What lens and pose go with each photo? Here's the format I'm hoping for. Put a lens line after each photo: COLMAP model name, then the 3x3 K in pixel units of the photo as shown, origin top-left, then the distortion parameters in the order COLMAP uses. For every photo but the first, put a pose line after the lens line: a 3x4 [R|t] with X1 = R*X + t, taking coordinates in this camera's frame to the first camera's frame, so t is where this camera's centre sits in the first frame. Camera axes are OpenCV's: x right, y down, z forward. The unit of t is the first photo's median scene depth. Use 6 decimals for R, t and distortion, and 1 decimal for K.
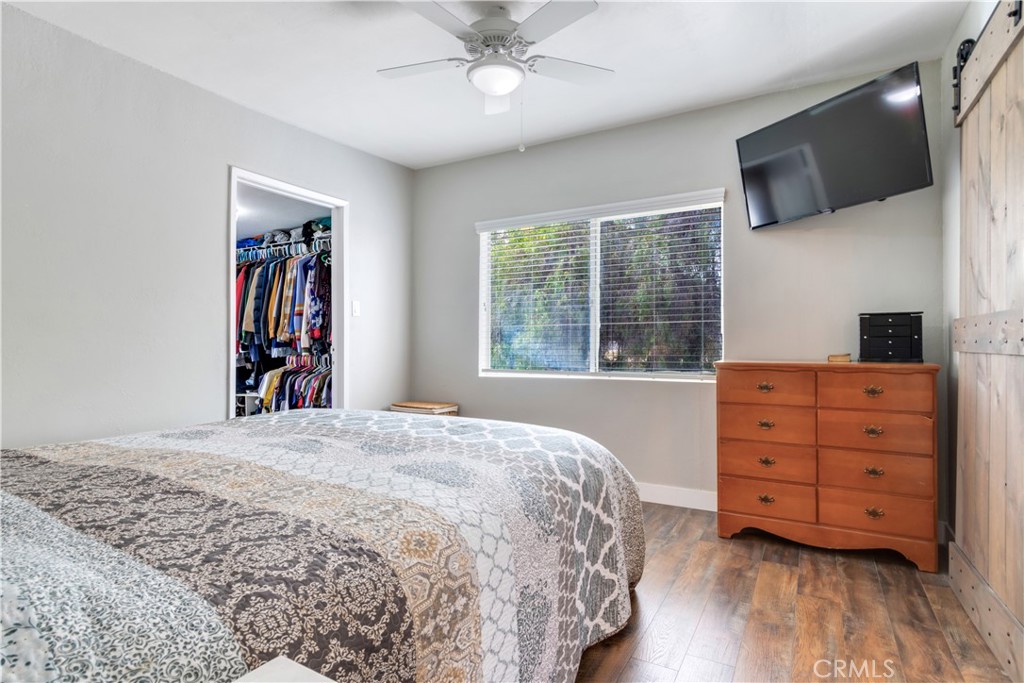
lens RADIAL K [[541.7, 0, 512.0], [0, 541.7, 341.5], [0, 0, 1]] dist [-0.003422, -0.000524]
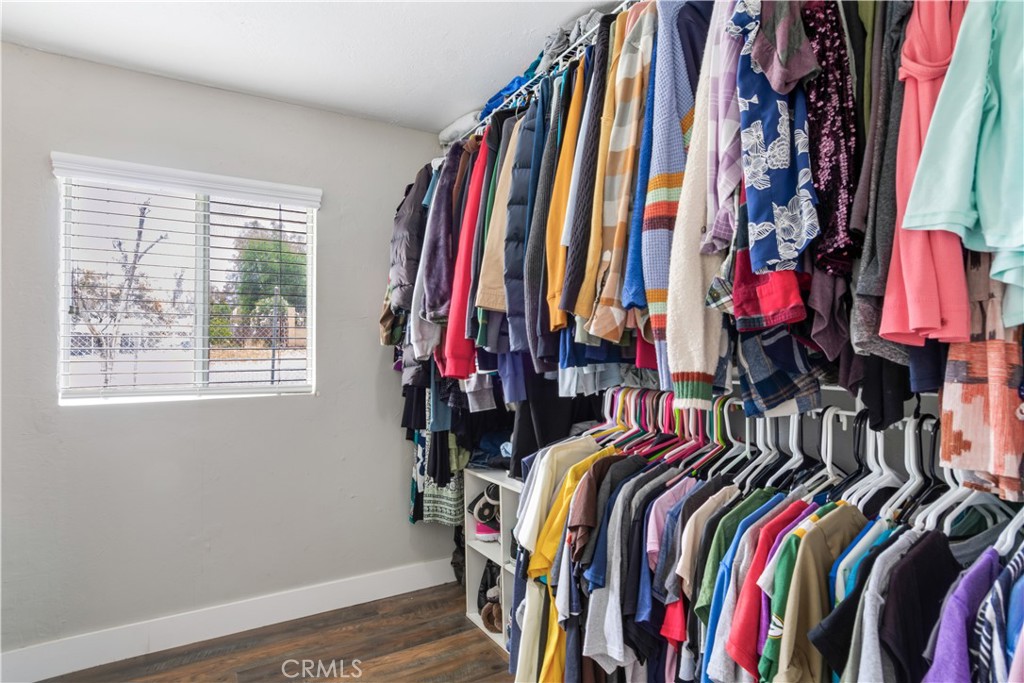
lens RADIAL K [[541.7, 0, 512.0], [0, 541.7, 341.5], [0, 0, 1]] dist [-0.003422, -0.000524]
pose [[0.862855, -0.000824, -0.505450, -0.331616], [-0.001185, 0.999993, -0.003653, 0.000655], [0.505449, 0.003752, 0.862848, 0.766722]]
